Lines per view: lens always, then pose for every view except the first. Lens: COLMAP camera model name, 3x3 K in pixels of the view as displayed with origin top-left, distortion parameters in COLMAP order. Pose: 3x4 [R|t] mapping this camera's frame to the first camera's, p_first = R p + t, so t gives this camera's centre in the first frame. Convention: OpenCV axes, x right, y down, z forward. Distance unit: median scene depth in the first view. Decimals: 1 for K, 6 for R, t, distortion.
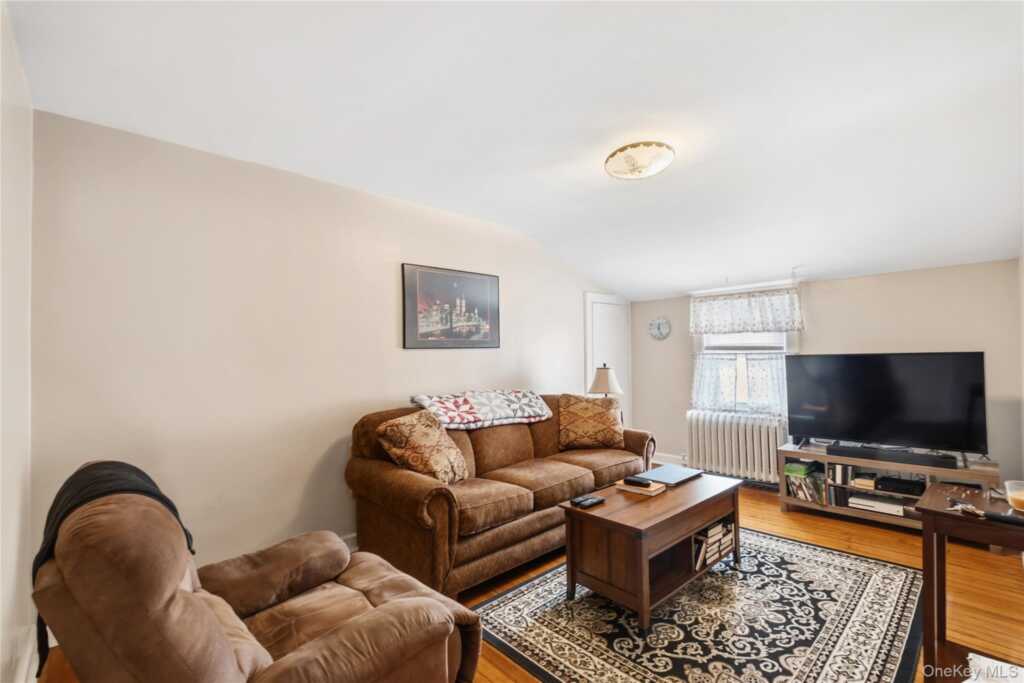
lens RADIAL K [[463.2, 0, 519.6], [0, 463.2, 343.8], [0, 0, 1]] dist [-0.001021, -0.000126]
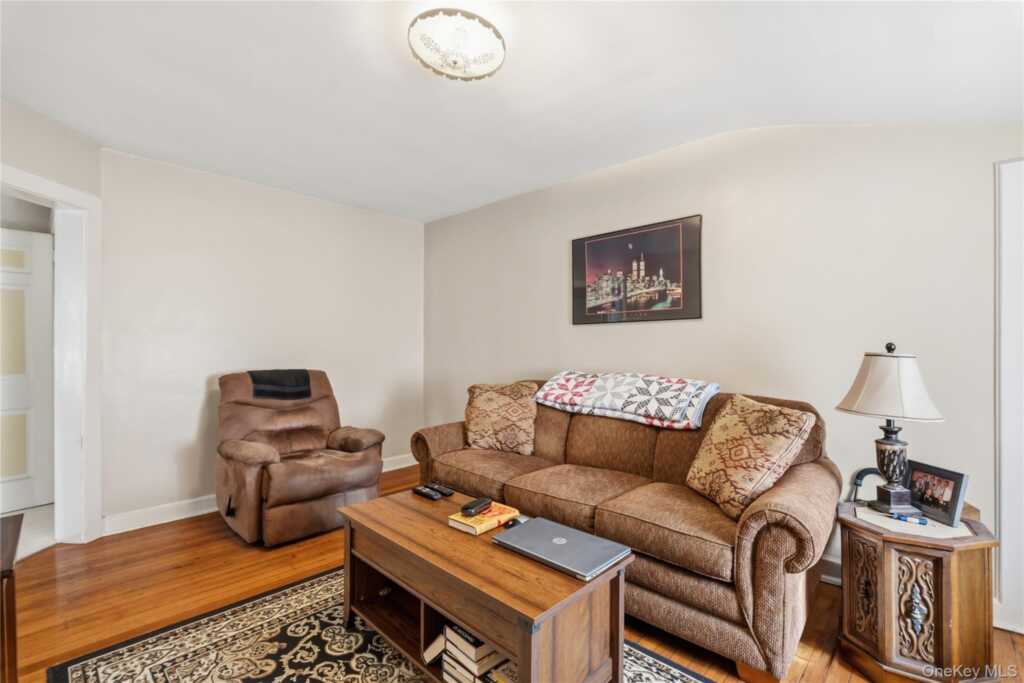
lens RADIAL K [[463.2, 0, 519.6], [0, 463.2, 343.8], [0, 0, 1]] dist [-0.001021, -0.000126]
pose [[0.042441, 0.019507, -0.998909, 0.741790], [0.036836, 0.999099, 0.021076, 0.026197], [0.998420, -0.037691, 0.041684, 0.810631]]
